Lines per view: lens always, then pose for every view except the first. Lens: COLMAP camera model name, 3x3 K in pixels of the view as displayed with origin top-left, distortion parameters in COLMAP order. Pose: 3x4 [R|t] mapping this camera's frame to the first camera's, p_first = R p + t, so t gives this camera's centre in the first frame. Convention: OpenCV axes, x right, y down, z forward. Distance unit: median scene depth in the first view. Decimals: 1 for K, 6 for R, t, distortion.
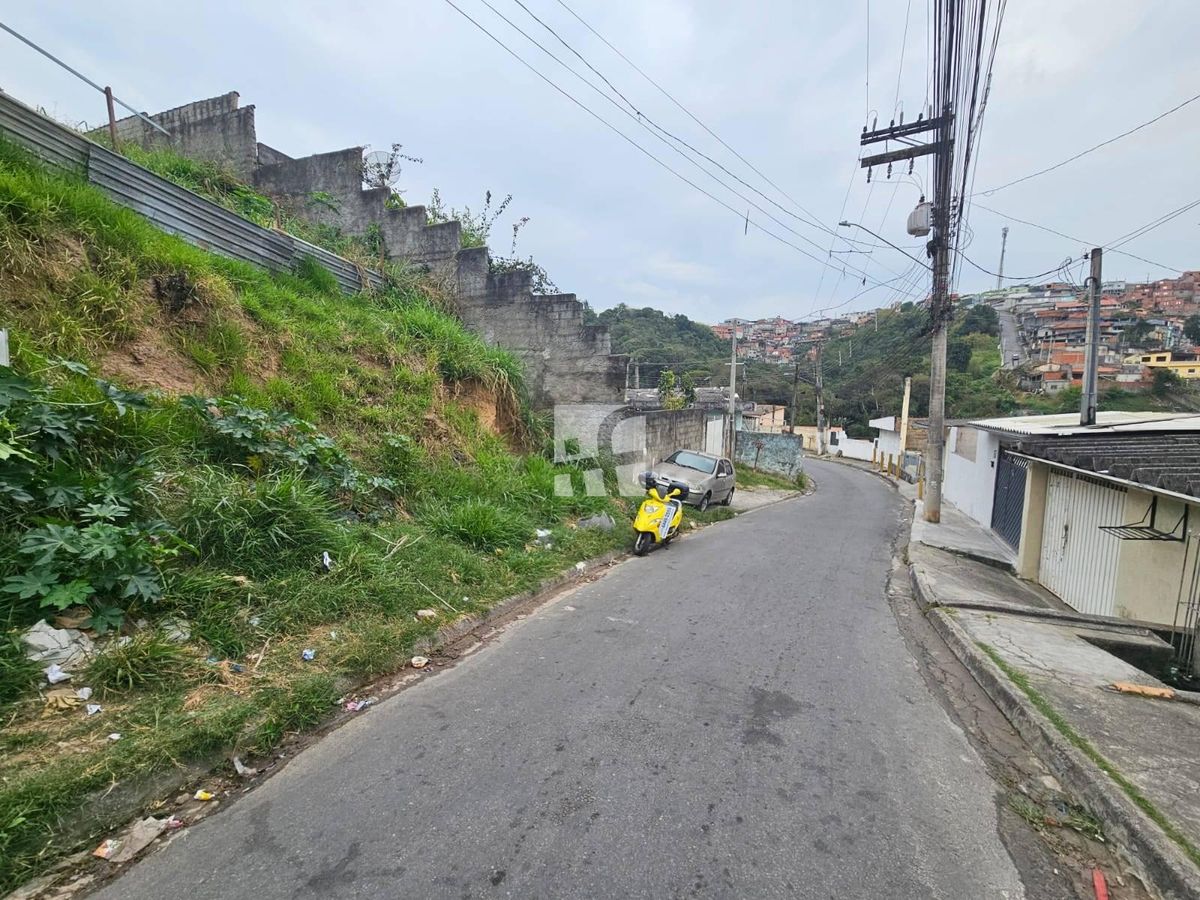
lens RADIAL K [[483.6, 0, 600.6], [0, 483.6, 450.9], [0, 0, 1]] dist [0.013993, 0.000101]
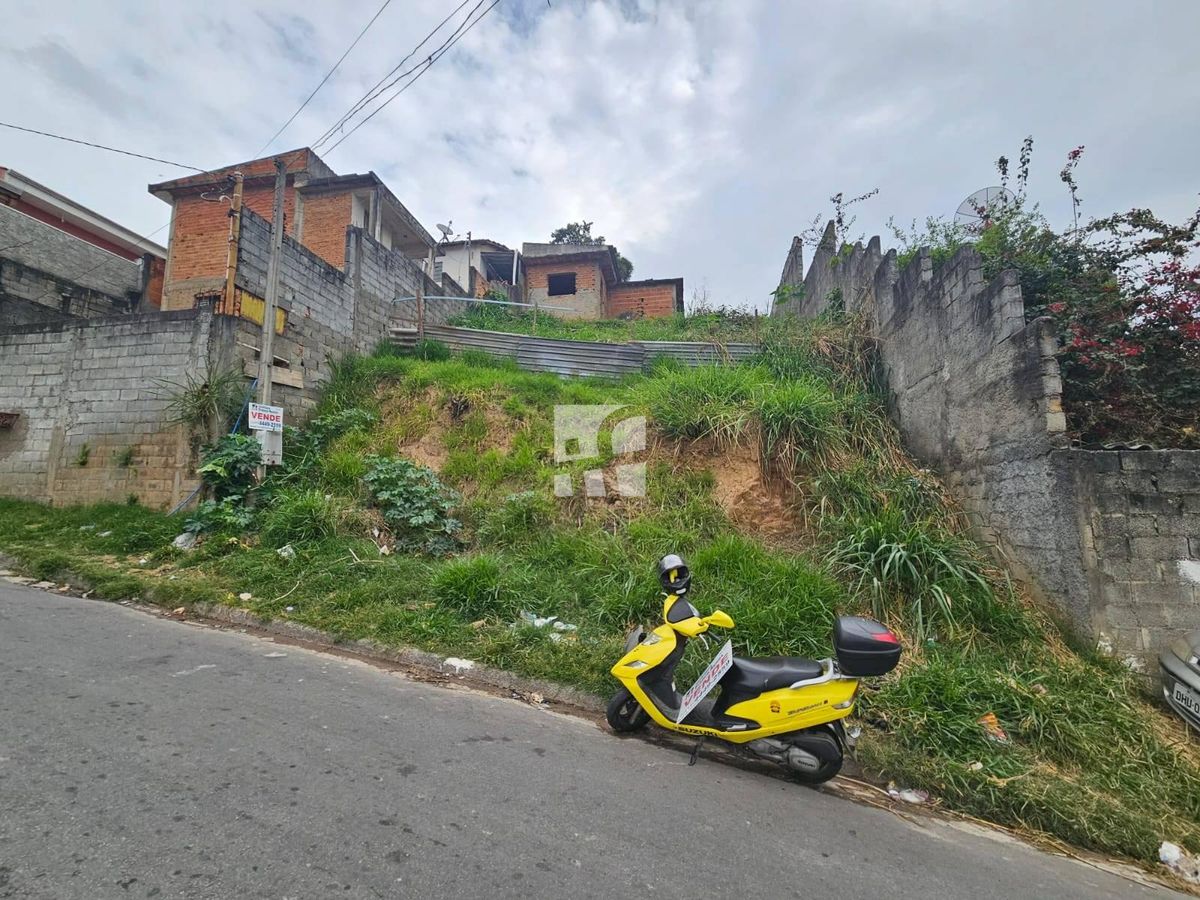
lens RADIAL K [[483.6, 0, 601.2], [0, 483.6, 451.4], [0, 0, 1]] dist [0.013993, 0.000101]
pose [[0.145092, -0.128472, -0.981042, 0.381570], [-0.110180, 0.983269, -0.145059, 0.012117], [0.983264, 0.129138, 0.128509, 0.587931]]
